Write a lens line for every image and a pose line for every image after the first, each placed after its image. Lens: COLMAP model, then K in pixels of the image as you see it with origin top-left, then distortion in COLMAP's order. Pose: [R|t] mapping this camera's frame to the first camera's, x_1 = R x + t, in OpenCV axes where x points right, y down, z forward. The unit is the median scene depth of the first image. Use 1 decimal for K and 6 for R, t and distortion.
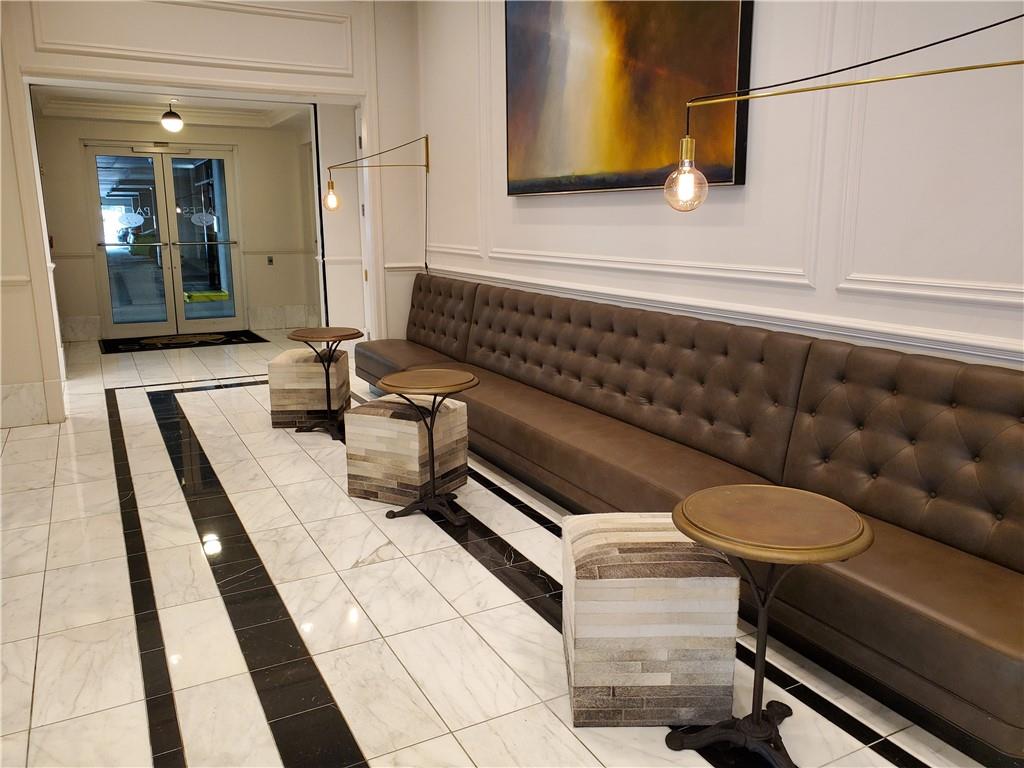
lens RADIAL K [[802.6, 0, 515.0], [0, 802.6, 385.5], [0, 0, 1]] dist [0.027175, -0.003434]
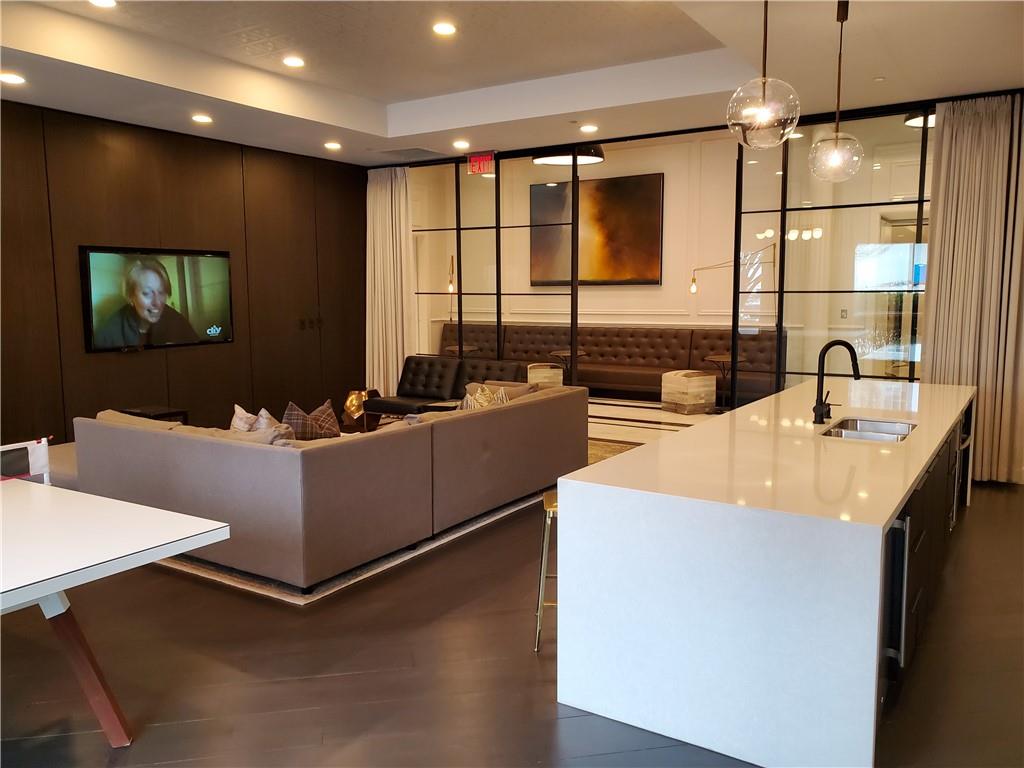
lens RADIAL K [[802.6, 0, 509.8], [0, 802.6, 383.4], [0, 0, 1]] dist [0.027175, -0.003434]
pose [[0.871292, -0.057613, 0.487371, -1.683198], [0.103776, 0.992258, -0.068228, 0.273802], [-0.479667, 0.110024, 0.870526, -1.351798]]
